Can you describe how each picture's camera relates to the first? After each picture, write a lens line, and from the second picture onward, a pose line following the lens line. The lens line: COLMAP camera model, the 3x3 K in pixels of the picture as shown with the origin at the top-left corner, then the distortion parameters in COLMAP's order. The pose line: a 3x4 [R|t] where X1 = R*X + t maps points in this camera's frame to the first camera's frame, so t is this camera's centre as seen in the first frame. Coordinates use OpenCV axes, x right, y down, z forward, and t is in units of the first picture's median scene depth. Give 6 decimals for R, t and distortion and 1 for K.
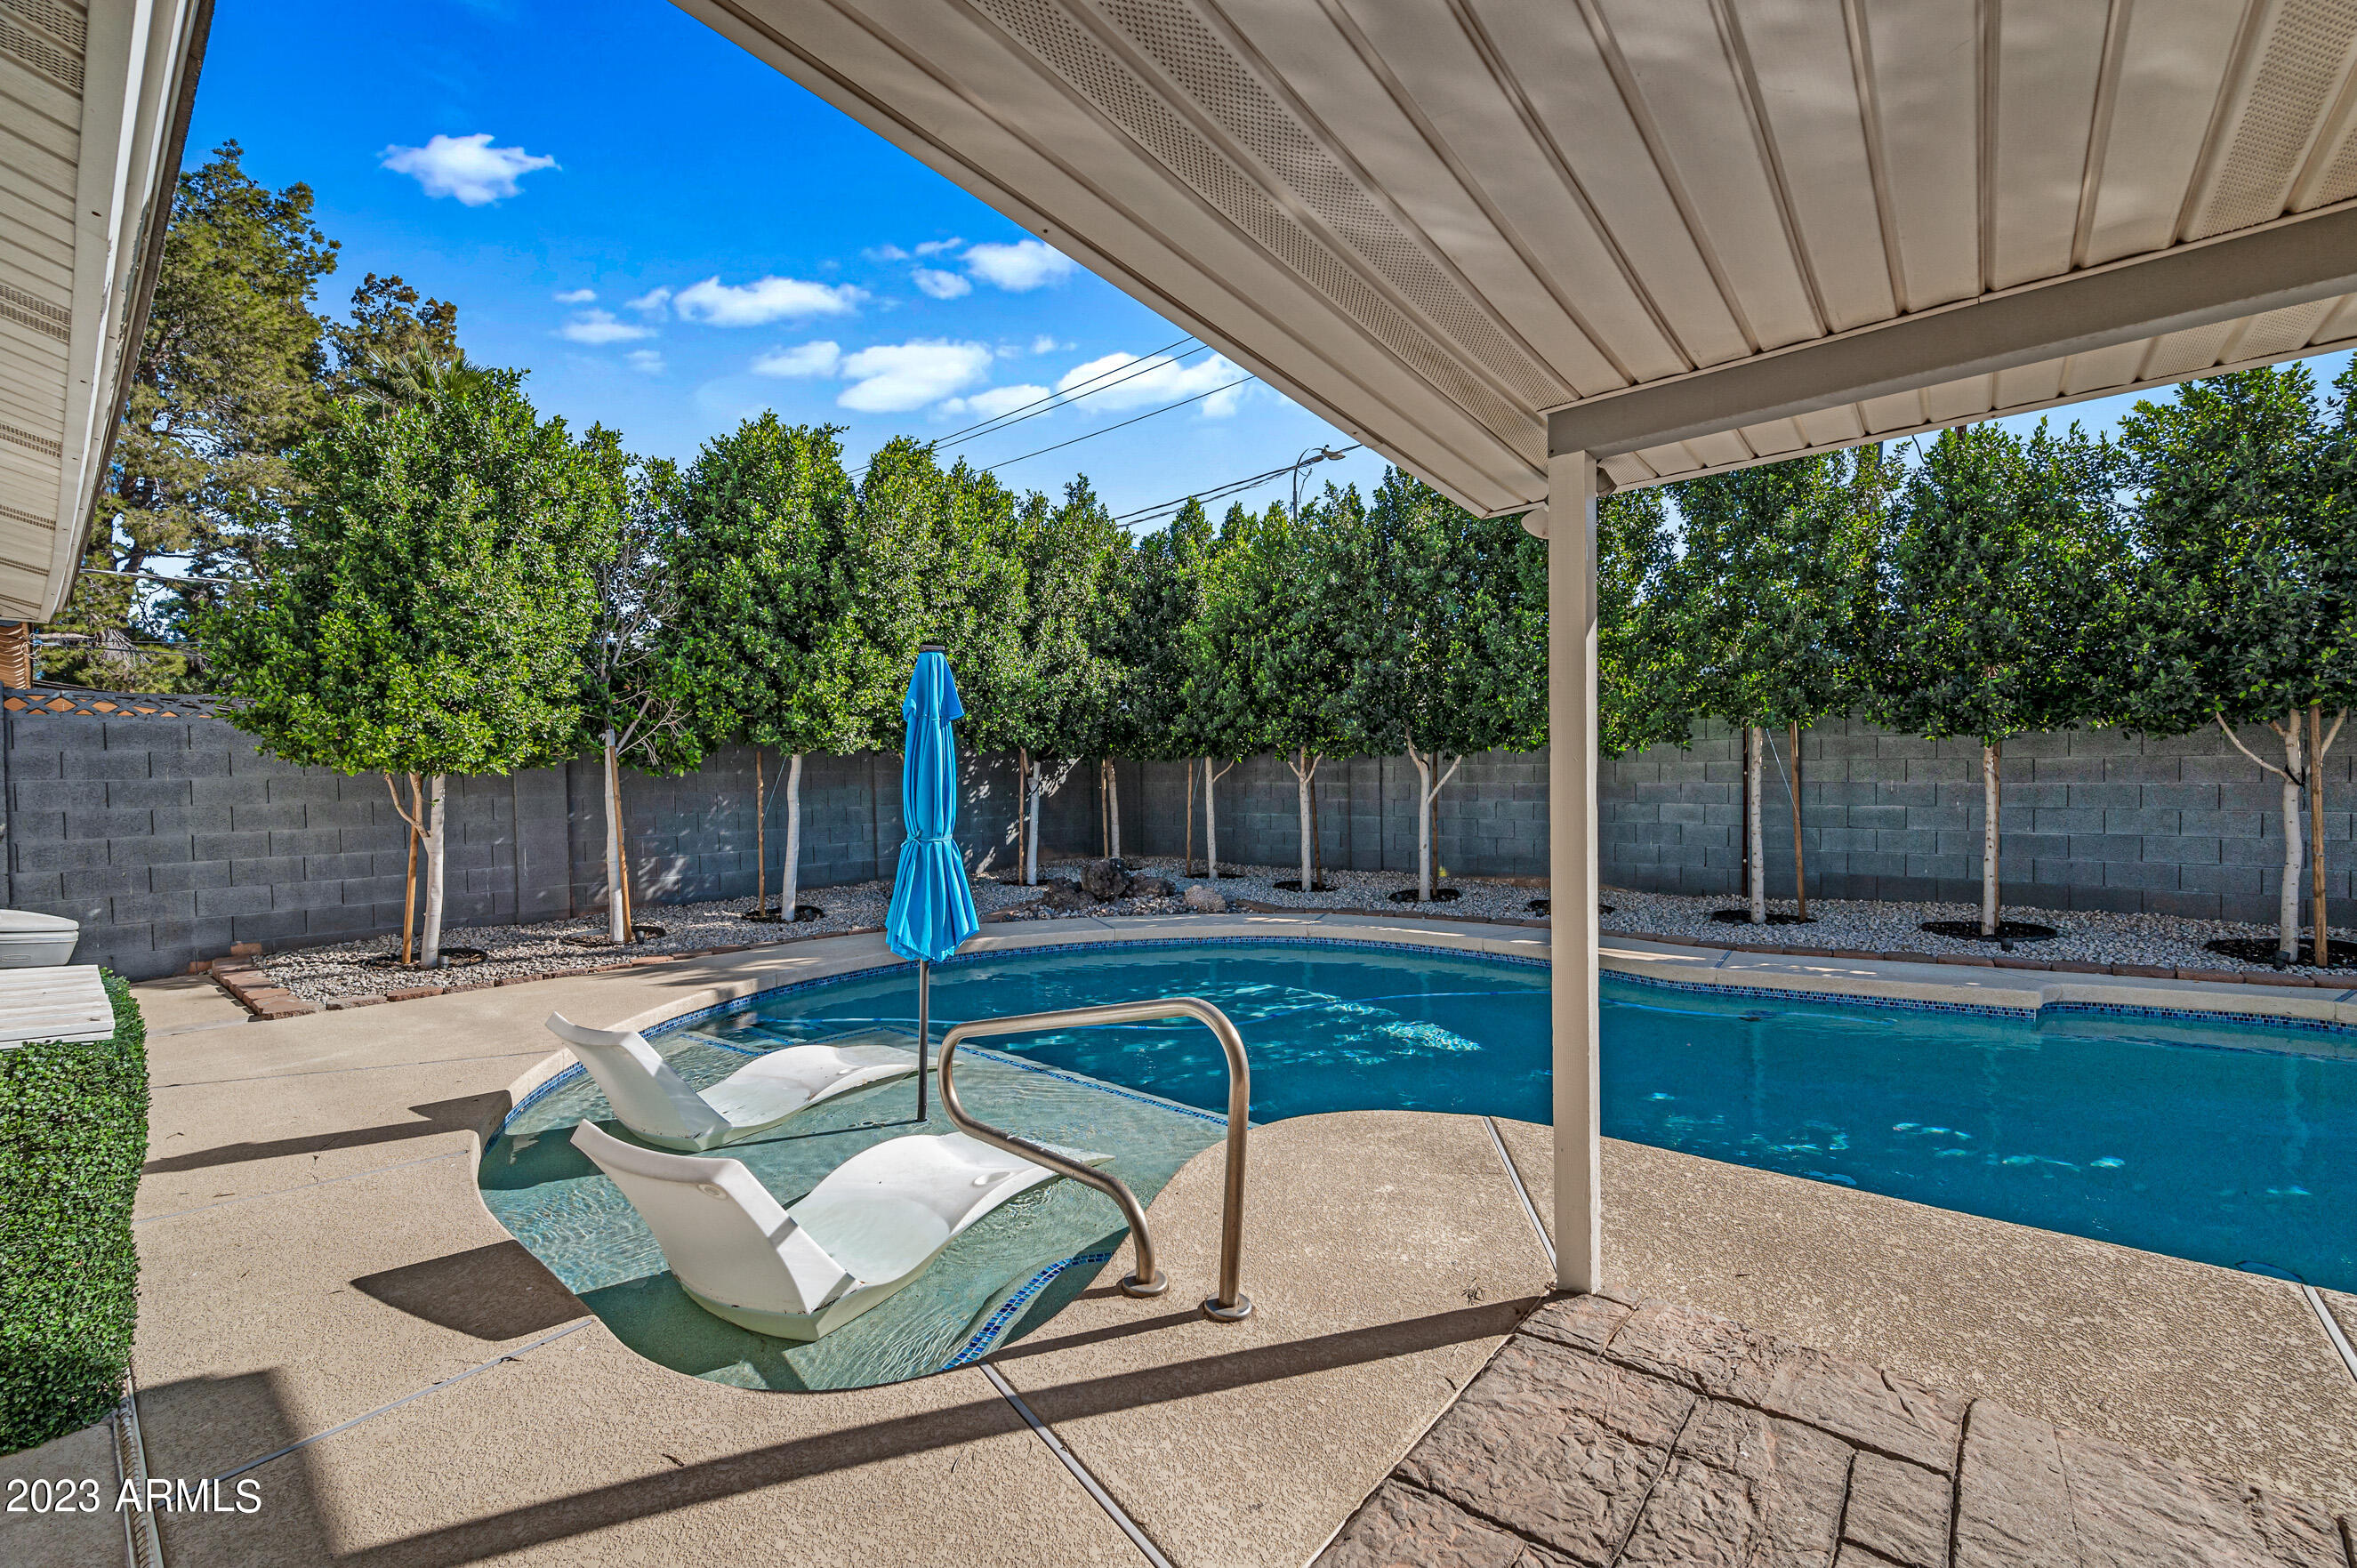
lens RADIAL K [[985.8, 0, 1184.8], [0, 985.8, 796.9], [0, 0, 1]] dist [-0.001776, 0.000397]
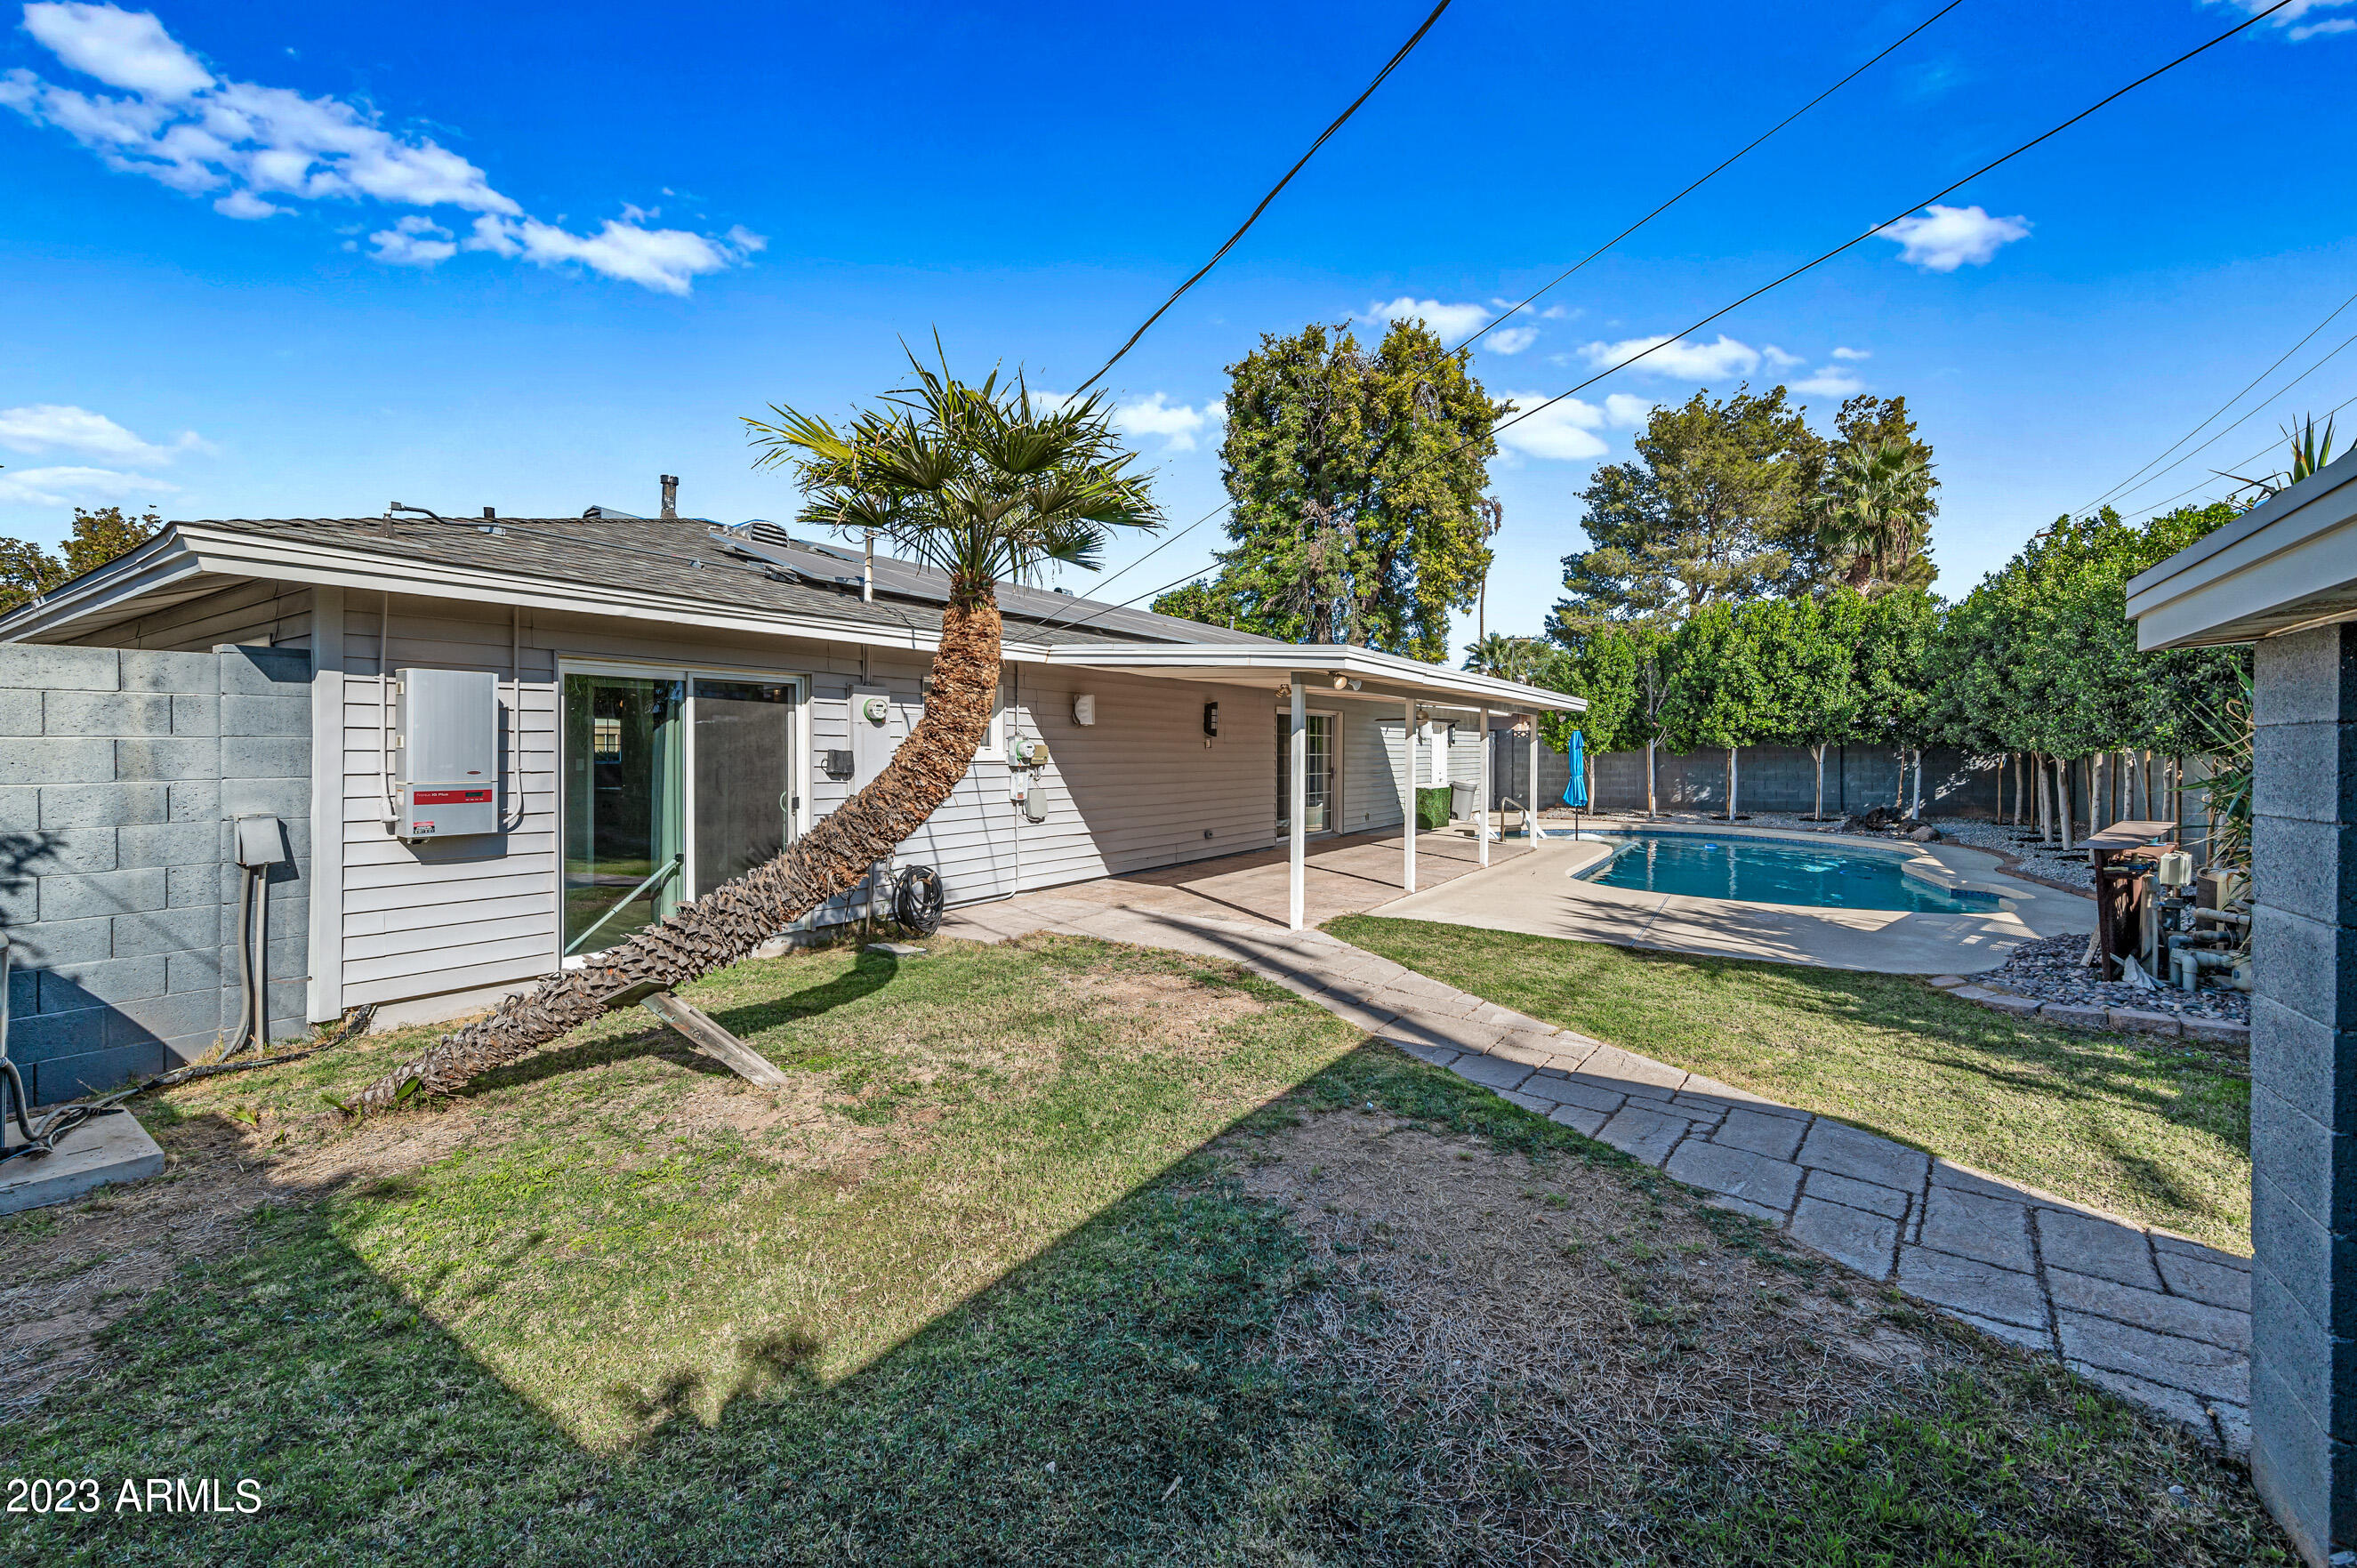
lens RADIAL K [[945.7, 0, 1181.8], [0, 945.7, 738.7], [0, 0, 1]] dist [-0.002235, 0.001046]
pose [[0.119897, 0.006012, -0.992768, 1.955430], [-0.017703, 0.999836, 0.003917, -0.058403], [0.992629, 0.017106, 0.119983, -0.622241]]
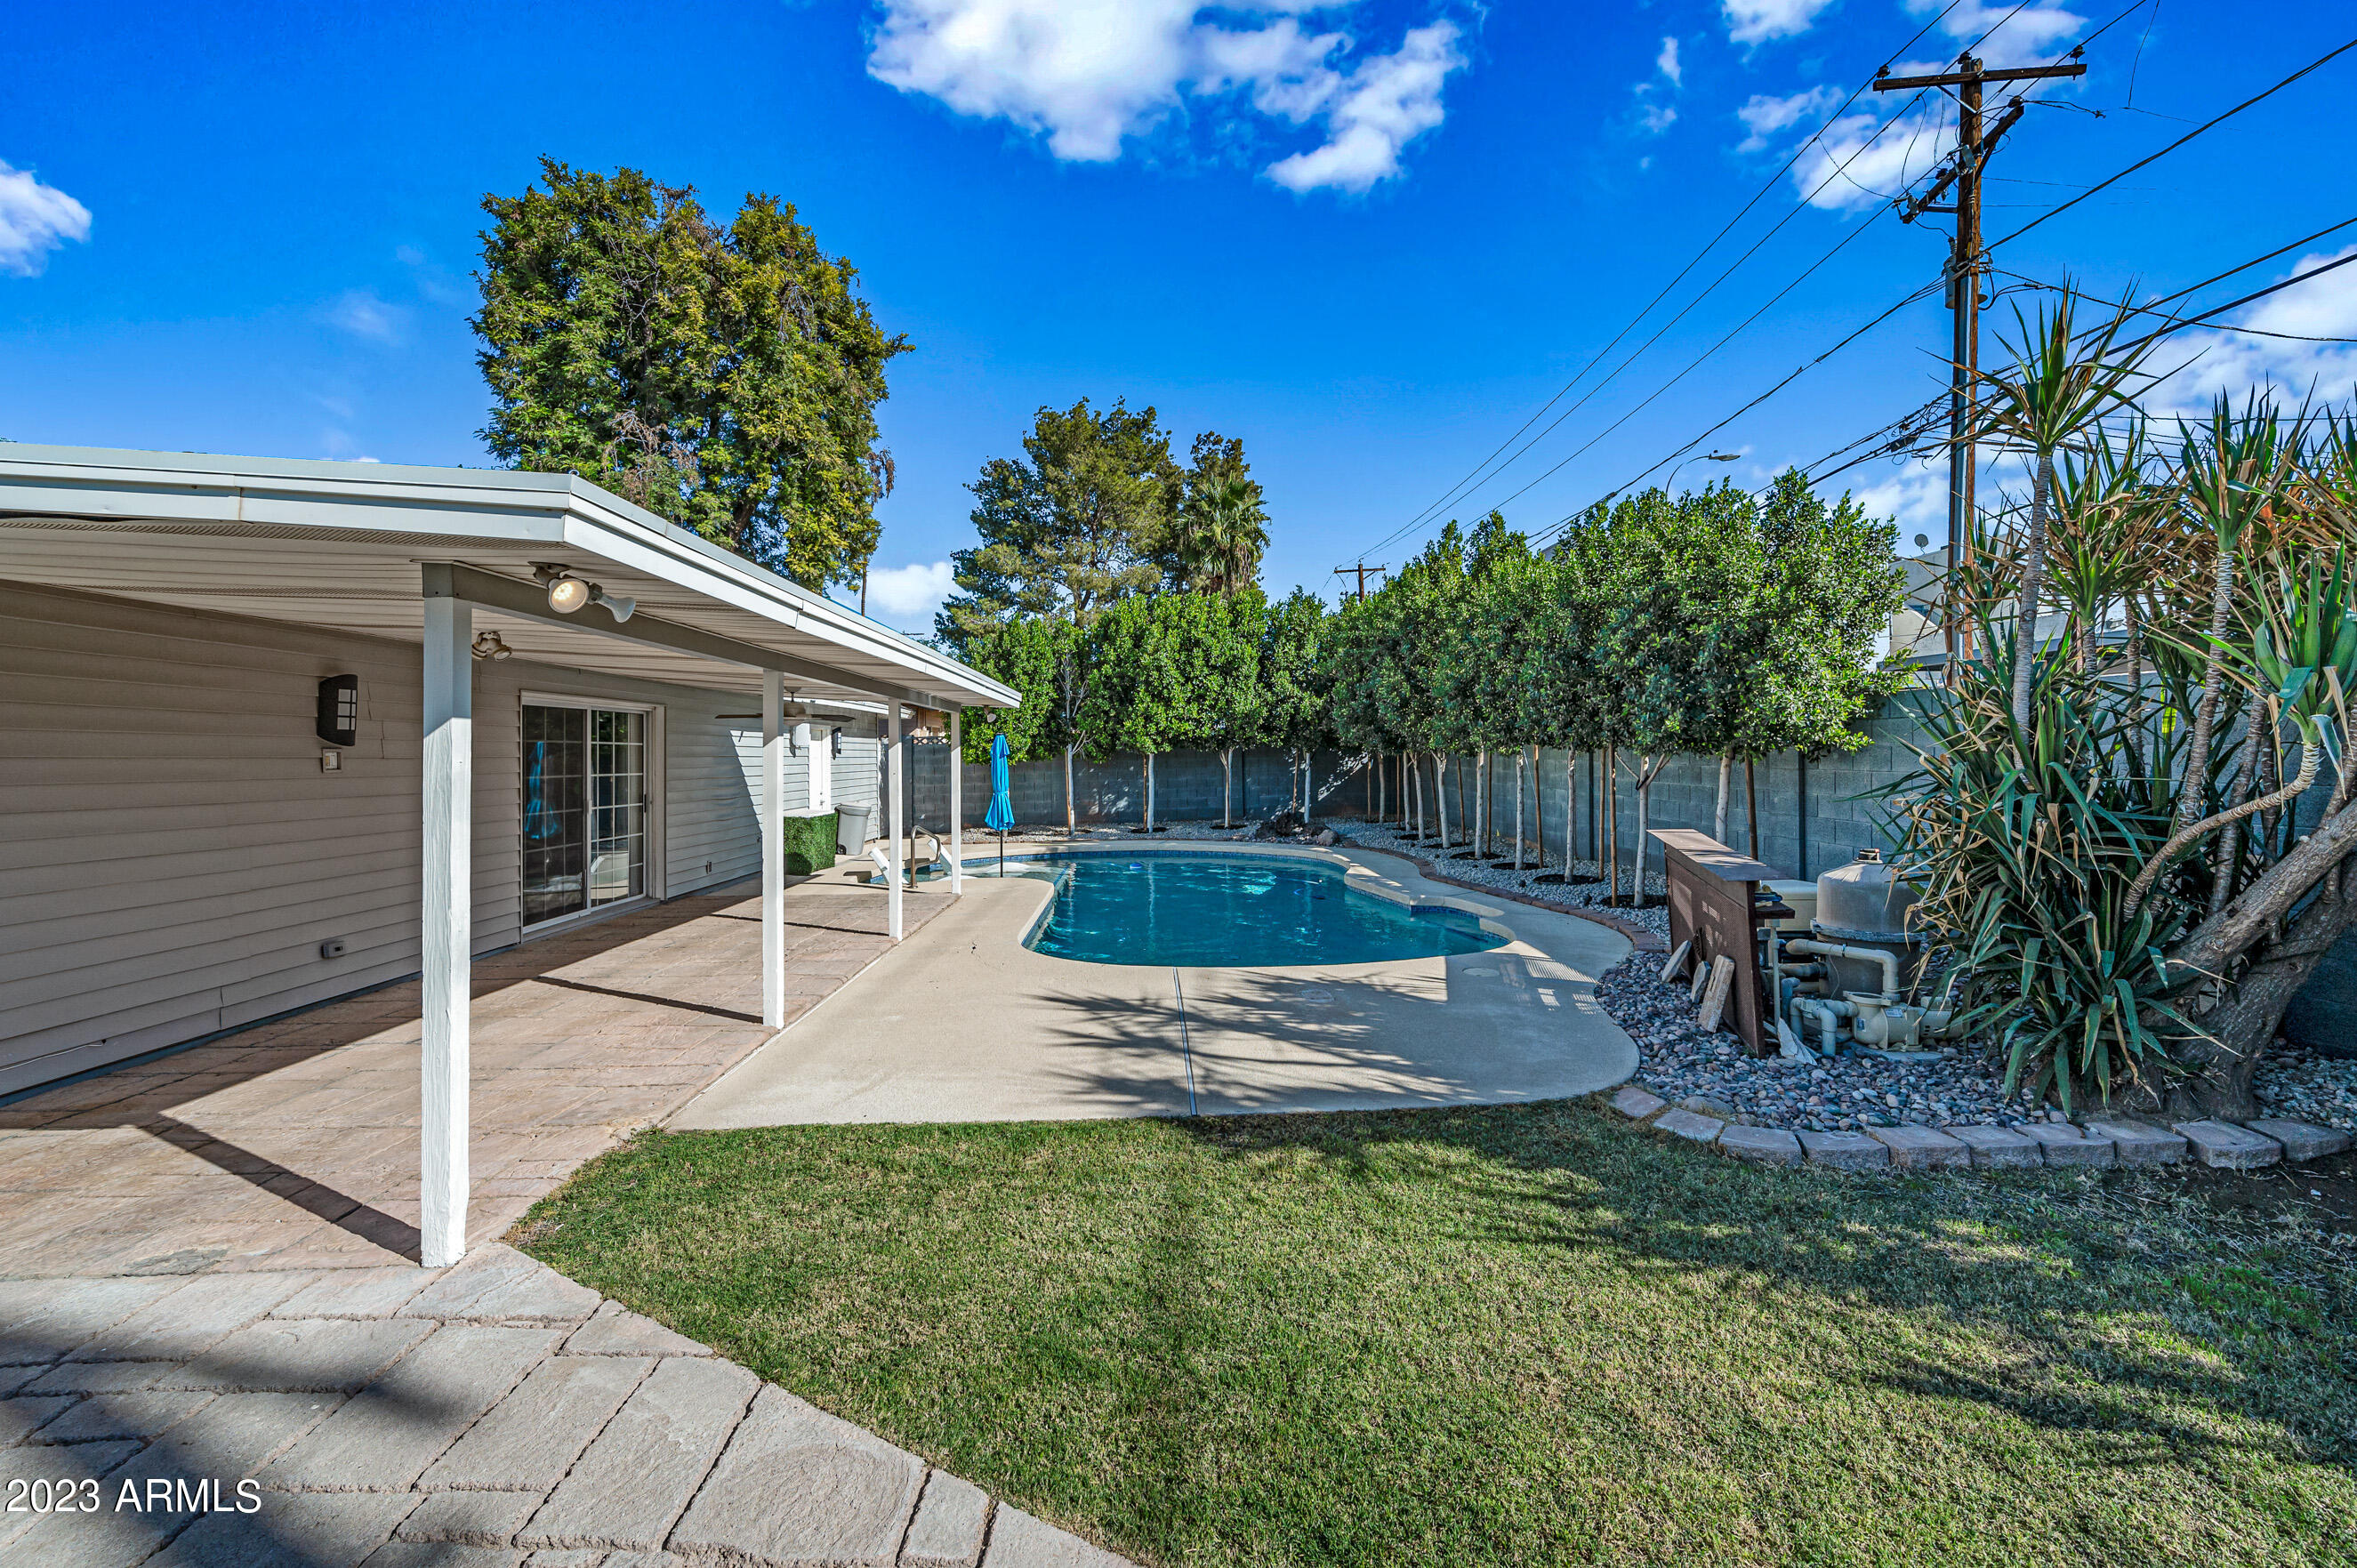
lens RADIAL K [[986.2, 0, 1200.4], [0, 986.2, 731.1], [0, 0, 1]] dist [0.001309, 0.000439]
pose [[0.688191, -0.012255, -0.725426, 1.443184], [-0.004033, 0.999777, -0.020716, -0.054746], [0.725518, 0.017183, 0.687988, -0.424563]]
